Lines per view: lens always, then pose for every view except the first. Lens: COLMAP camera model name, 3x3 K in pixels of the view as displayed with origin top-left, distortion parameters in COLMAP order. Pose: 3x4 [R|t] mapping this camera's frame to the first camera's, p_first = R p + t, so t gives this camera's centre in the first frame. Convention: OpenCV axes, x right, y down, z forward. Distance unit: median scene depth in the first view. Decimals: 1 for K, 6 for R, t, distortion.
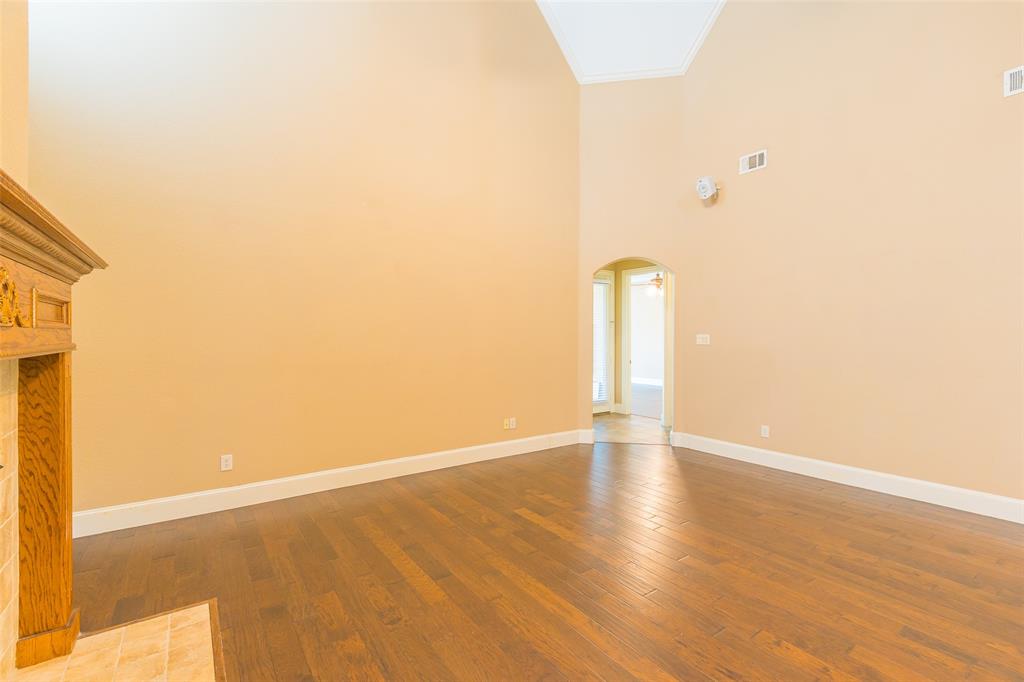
lens RADIAL K [[459.5, 0, 514.6], [0, 459.5, 337.5], [0, 0, 1]] dist [0.003054, 0.000077]
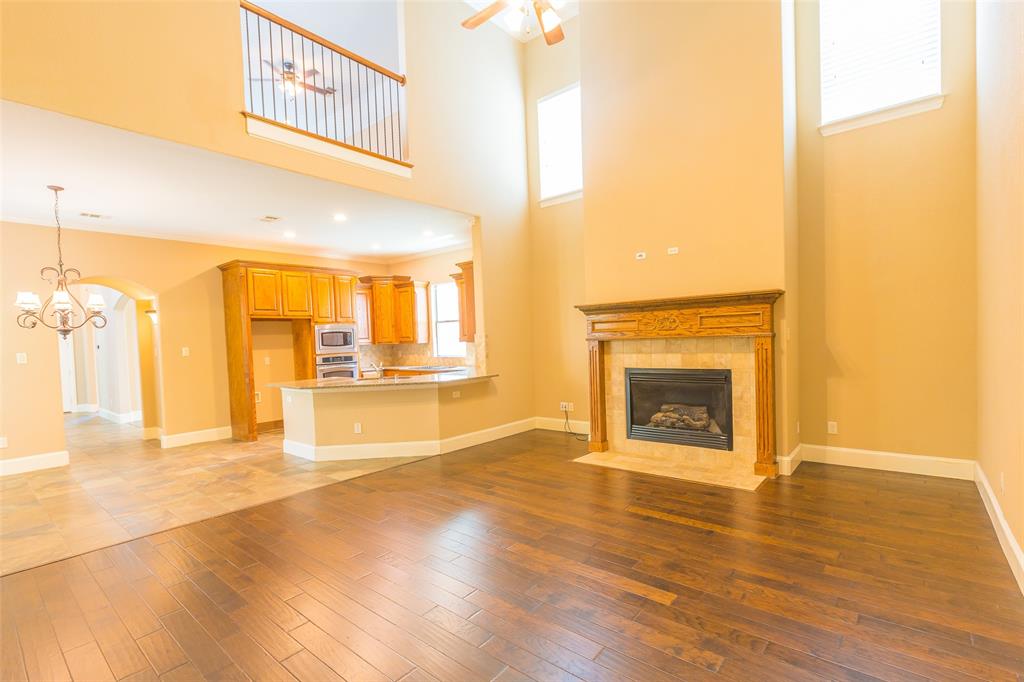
lens RADIAL K [[474.7, 0, 508.2], [0, 474.7, 353.0], [0, 0, 1]] dist [-0.000229, -0.000685]
pose [[-0.968989, 0.039637, -0.243905, 0.393915], [0.031742, 0.998840, 0.036216, -0.004900], [0.245057, 0.027351, -0.969123, 1.633537]]
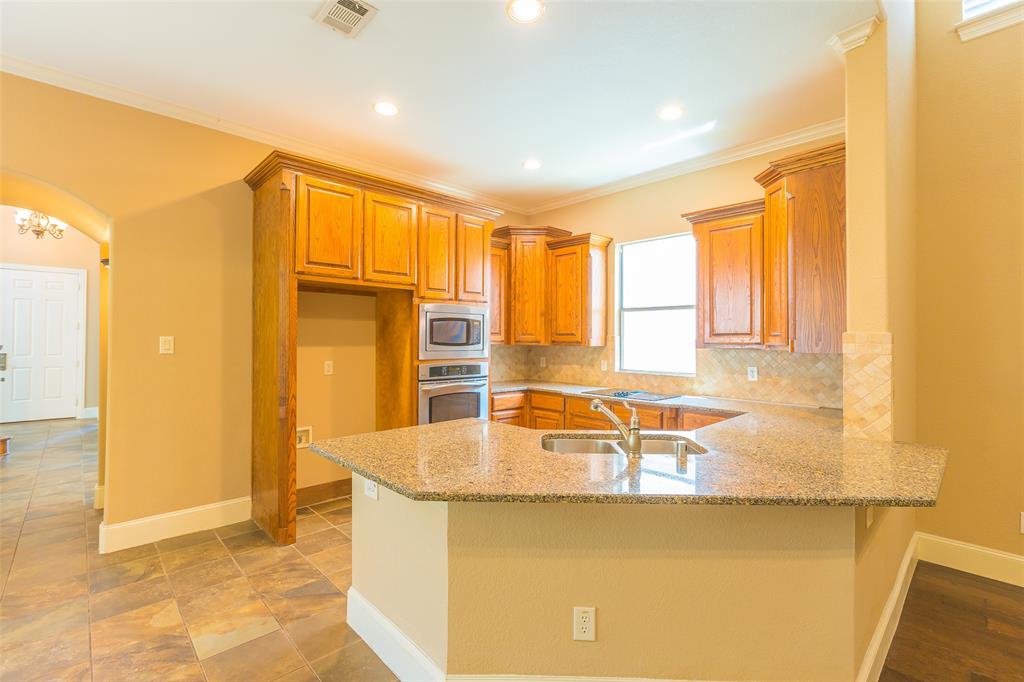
lens RADIAL K [[457.1, 0, 514.3], [0, 457.1, 336.5], [0, 0, 1]] dist [-0.001350, -0.000367]
pose [[-0.989741, -0.010268, -0.142505, 0.646690], [-0.009915, 0.999946, -0.003184, -0.002436], [0.142530, -0.001738, -0.989789, 0.416138]]
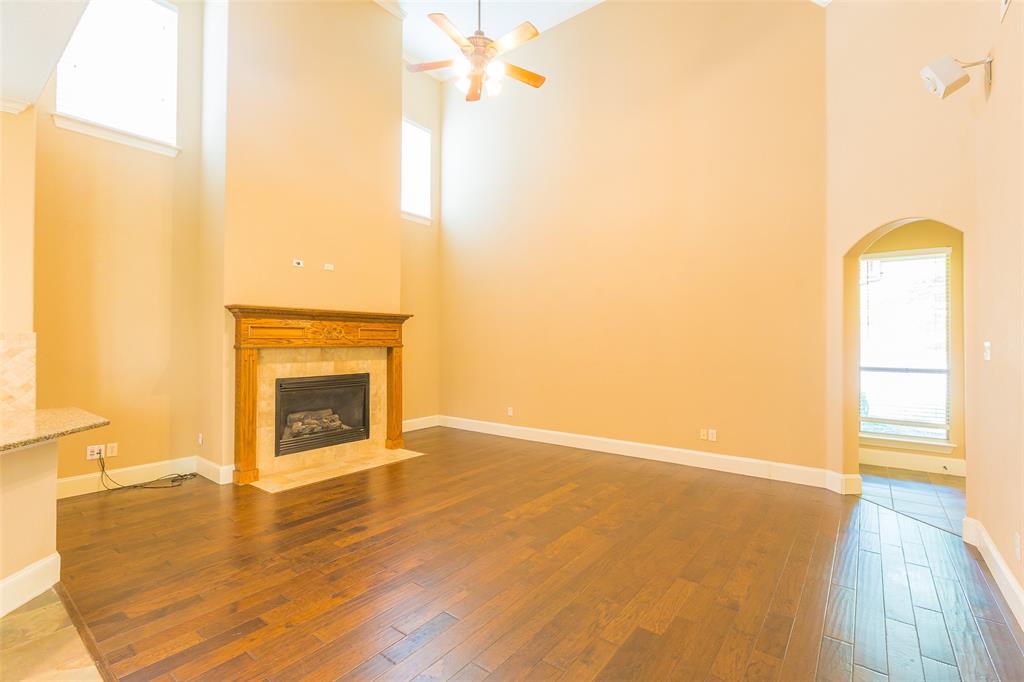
lens RADIAL K [[459.5, 0, 514.6], [0, 459.5, 337.5], [0, 0, 1]] dist [0.003054, 0.000077]
pose [[0.292459, -0.007123, -0.956251, 1.173619], [-0.007567, 0.999924, -0.009762, -0.003398], [0.956248, 0.010091, 0.292383, 0.500645]]
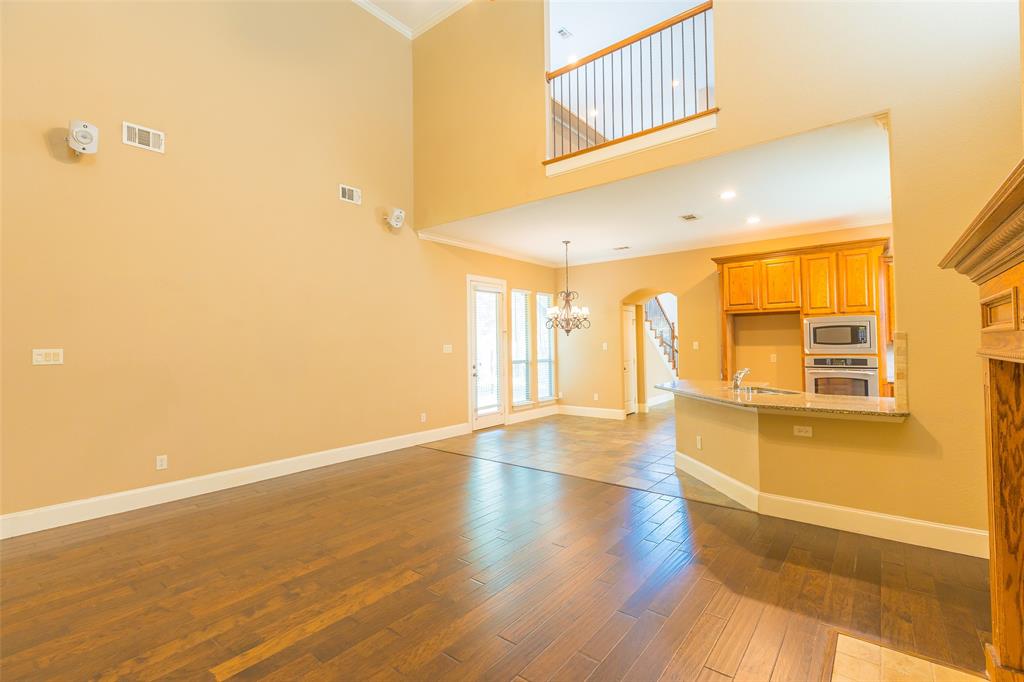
lens RADIAL K [[459.5, 0, 514.6], [0, 459.5, 337.5], [0, 0, 1]] dist [0.003054, 0.000077]
pose [[-0.277736, 0.017553, 0.960497, -0.628095], [0.016860, 0.999768, -0.013396, -0.004719], [-0.960509, 0.012473, -0.277968, 0.838075]]
